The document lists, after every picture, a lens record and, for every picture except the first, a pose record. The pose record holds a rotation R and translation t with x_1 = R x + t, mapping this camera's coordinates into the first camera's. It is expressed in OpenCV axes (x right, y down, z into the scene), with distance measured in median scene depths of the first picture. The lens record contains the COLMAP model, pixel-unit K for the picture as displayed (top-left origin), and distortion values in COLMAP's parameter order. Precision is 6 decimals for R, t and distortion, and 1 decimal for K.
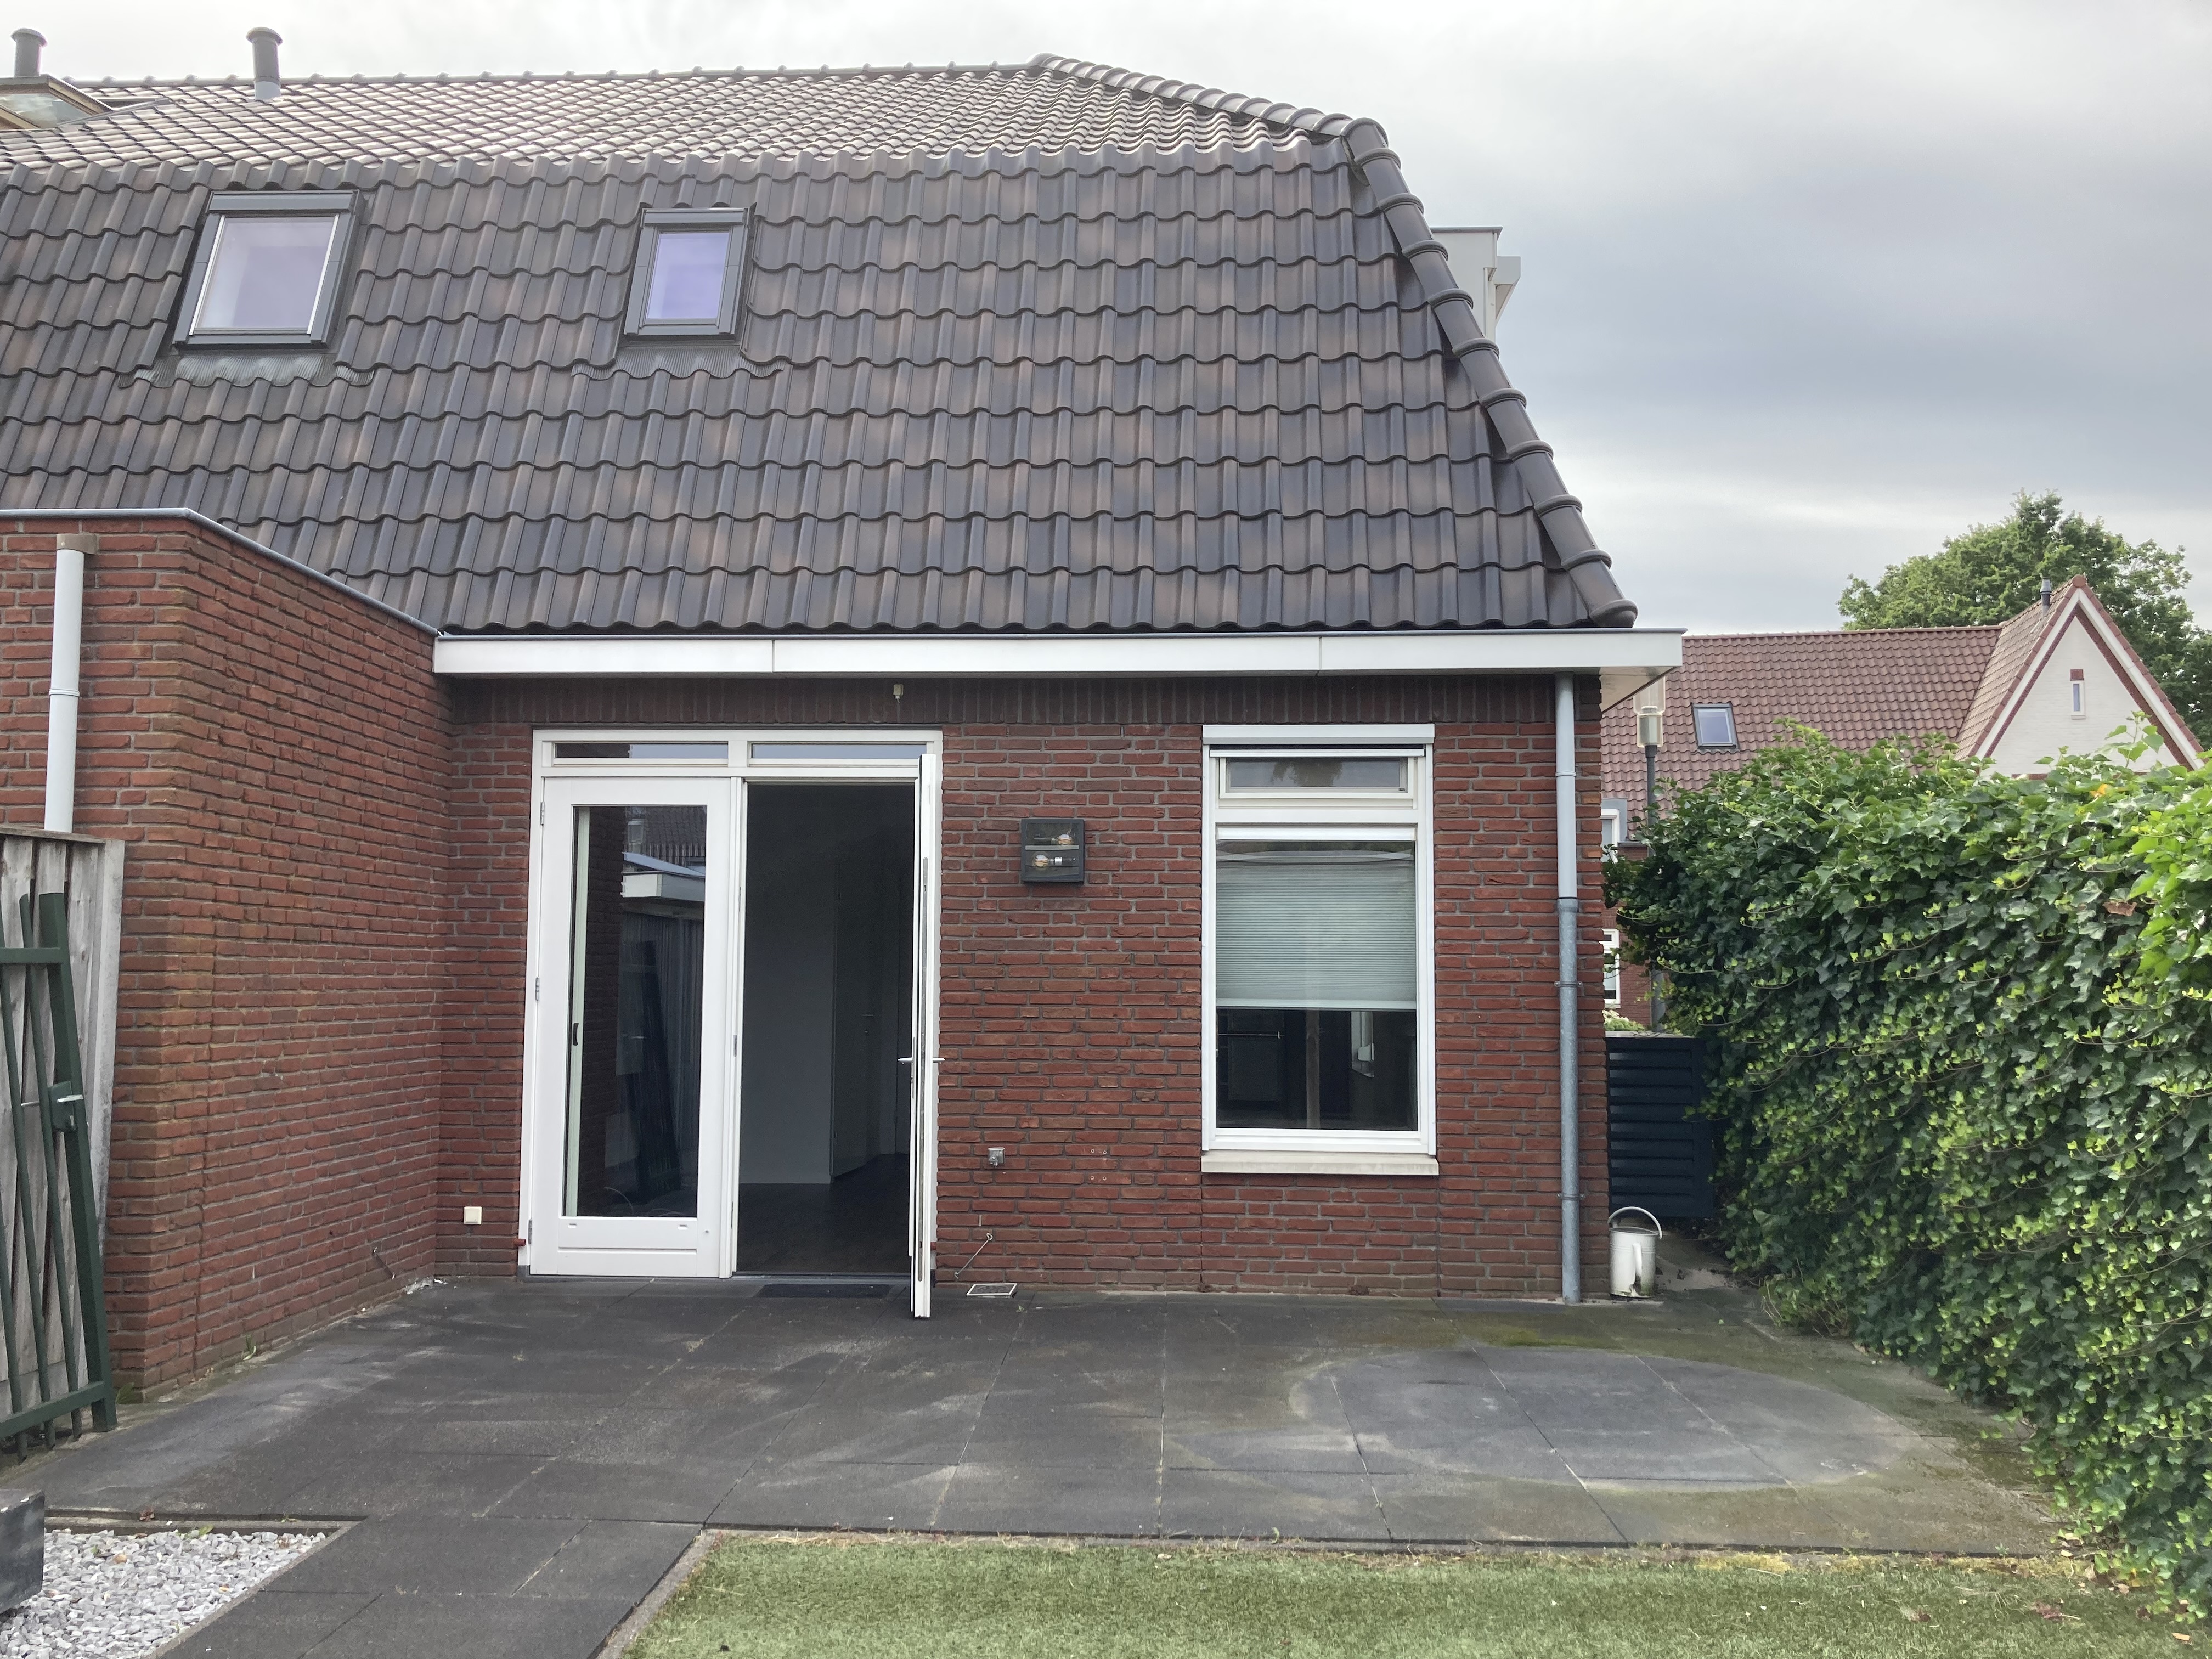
lens RADIAL K [[1783.6, 0, 1114.1], [0, 1783.6, 859.8], [0, 0, 1]] dist [0.008128, -0.010287]
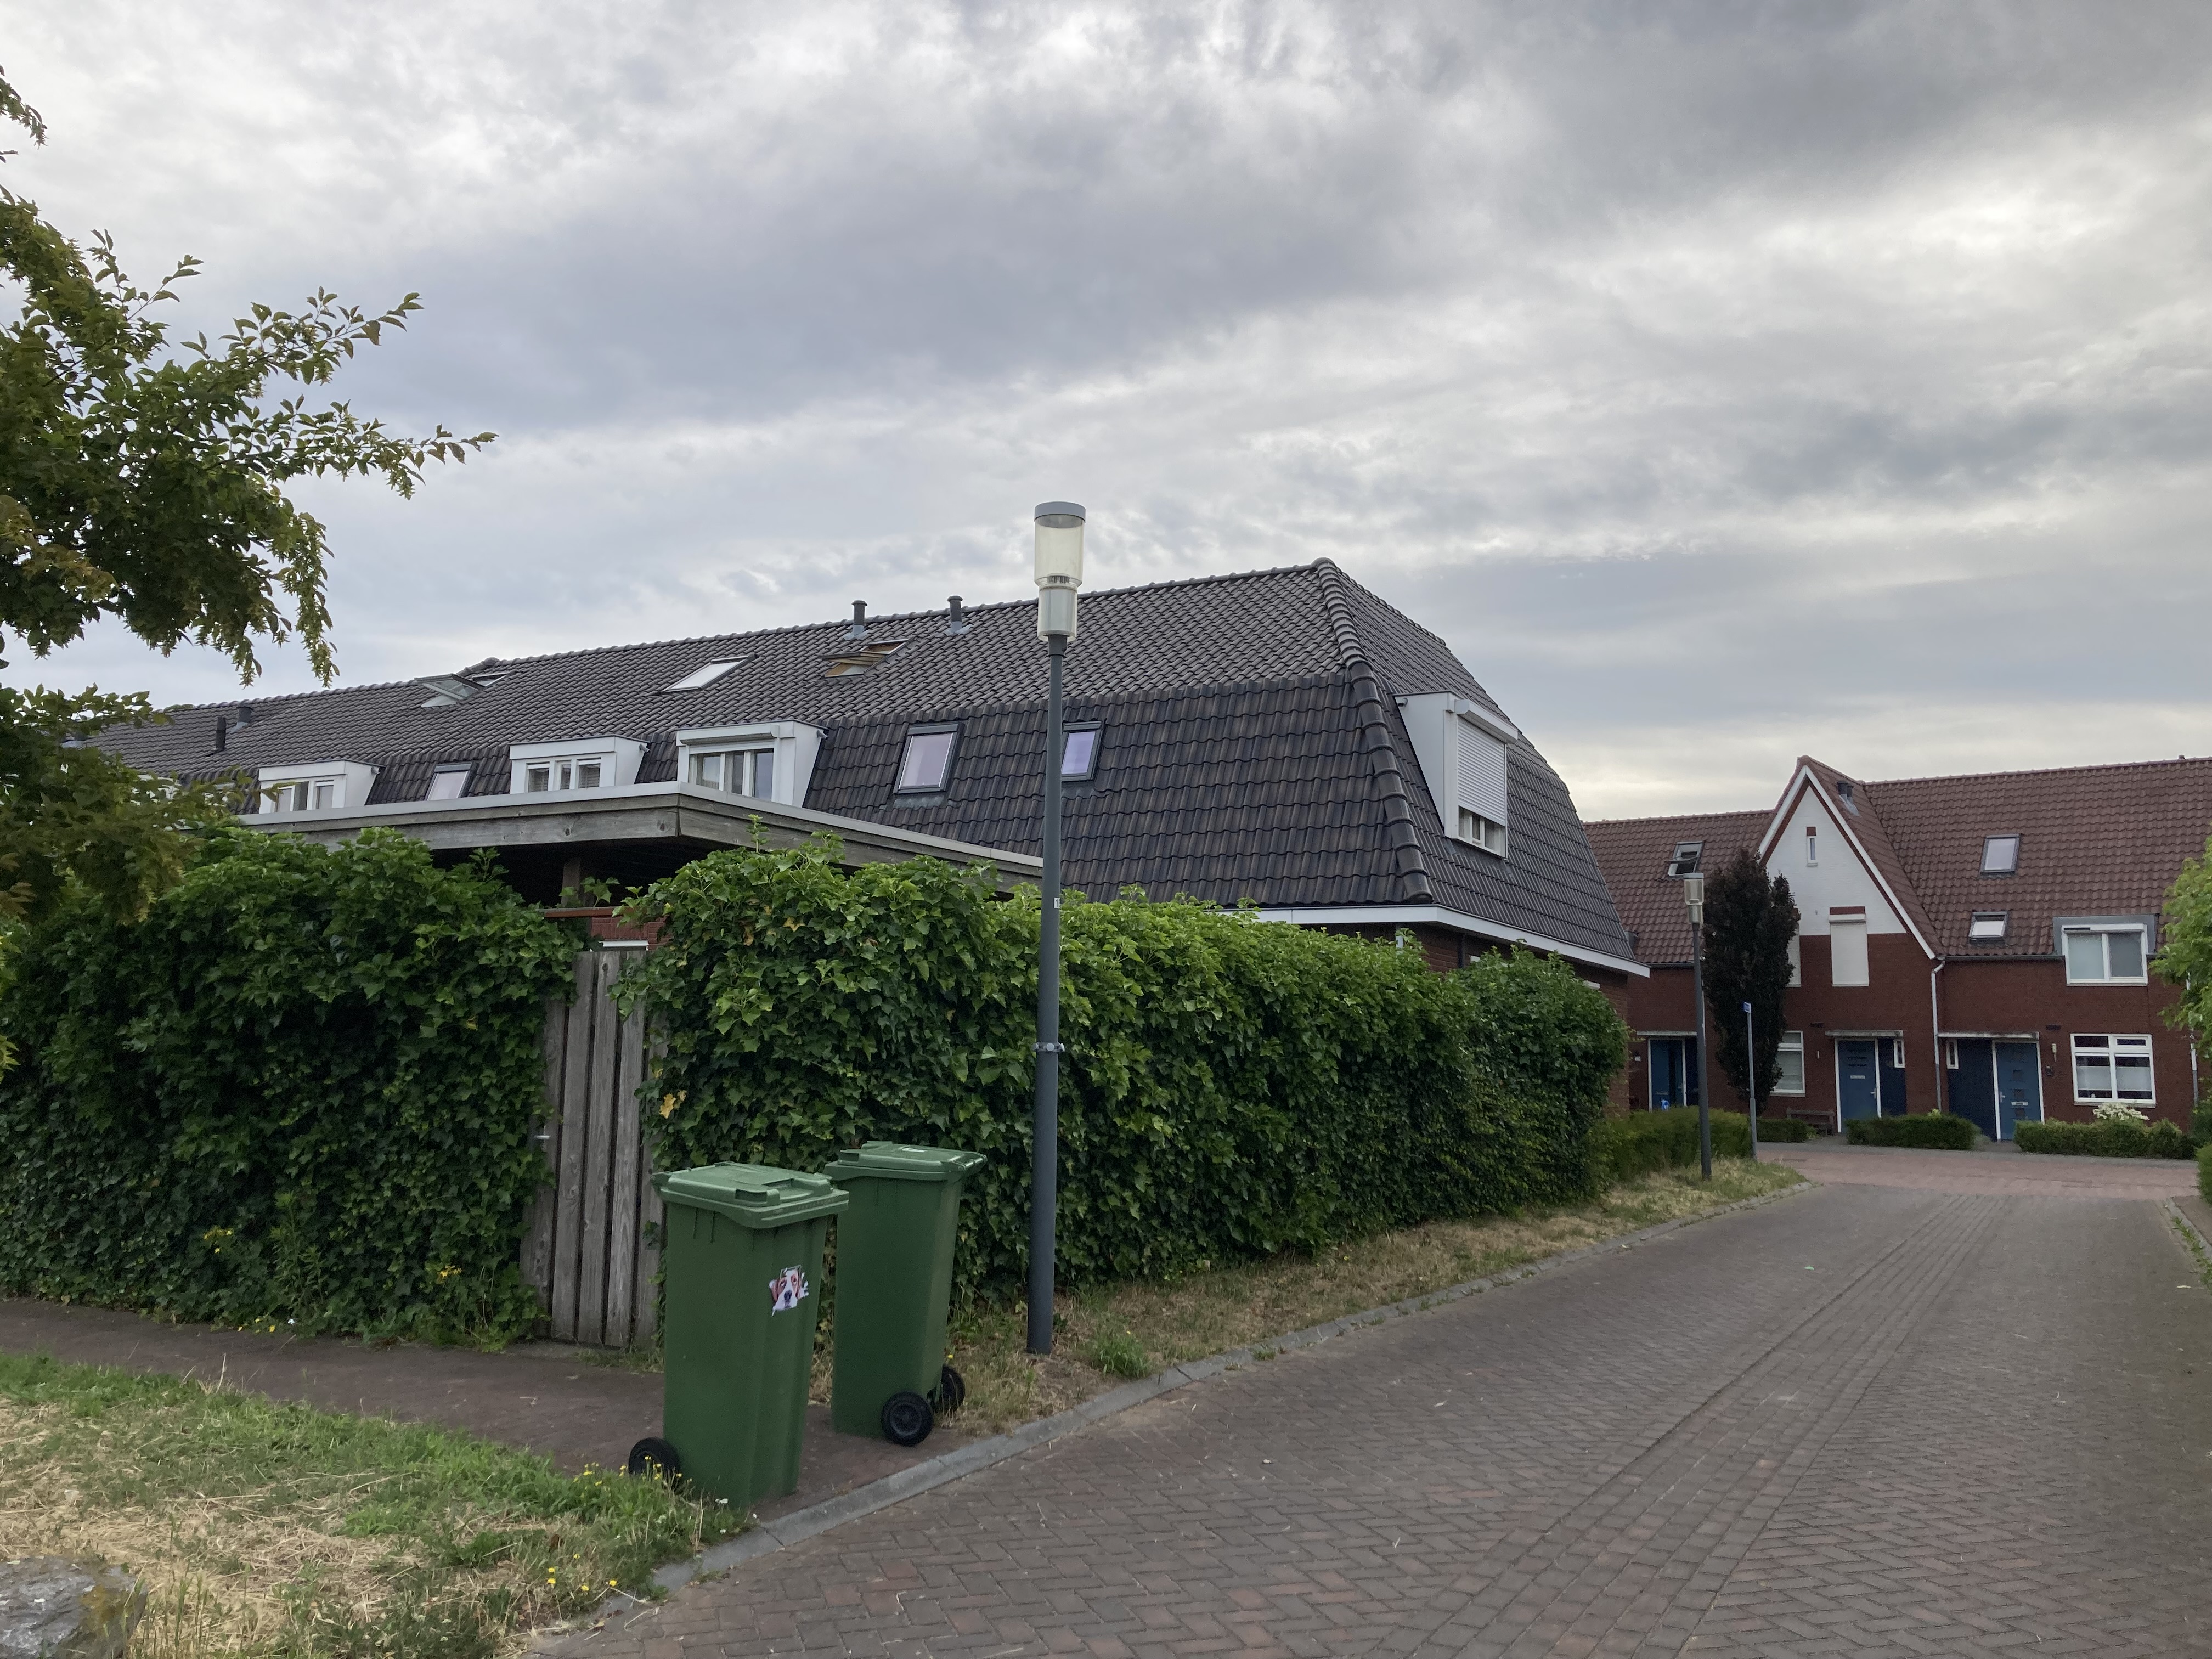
lens RADIAL K [[1783.6, 0, 1114.1], [0, 1783.6, 859.8], [0, 0, 1]] dist [0.008128, -0.010287]
pose [[0.902779, -0.026690, -0.429275, 0.816770], [0.004926, 0.998649, -0.051731, -0.061282], [0.430076, 0.044587, 0.901691, -1.109510]]
